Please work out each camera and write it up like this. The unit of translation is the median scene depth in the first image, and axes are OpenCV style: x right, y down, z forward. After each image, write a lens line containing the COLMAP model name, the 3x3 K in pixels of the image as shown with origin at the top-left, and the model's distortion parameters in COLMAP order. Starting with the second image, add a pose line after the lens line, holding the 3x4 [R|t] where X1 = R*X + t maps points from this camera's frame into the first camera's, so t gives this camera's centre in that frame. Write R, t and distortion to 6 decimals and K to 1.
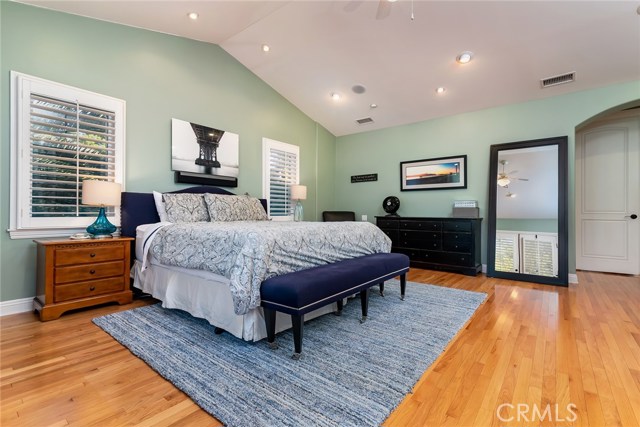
lens RADIAL K [[294.0, 0, 316.2], [0, 294.0, 210.5], [0, 0, 1]] dist [0.003050, 0.000360]
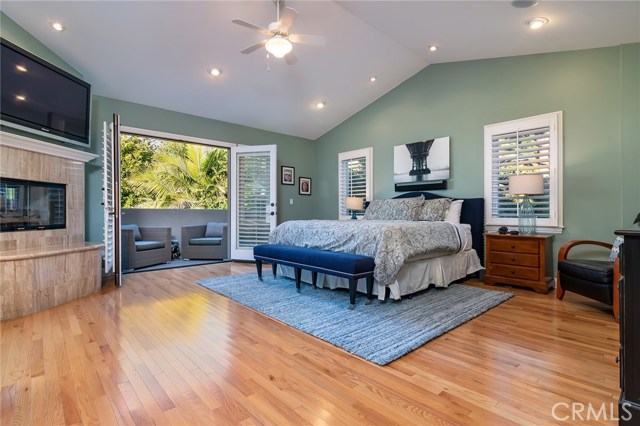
lens RADIAL K [[294.0, 0, 316.3], [0, 294.0, 213.5], [0, 0, 1]] dist [0.003050, 0.000360]
pose [[-0.133417, 0.002424, -0.991057, 0.882203], [0.008345, 0.999964, 0.001322, 0.003526], [0.991025, -0.008094, -0.133432, 0.740551]]
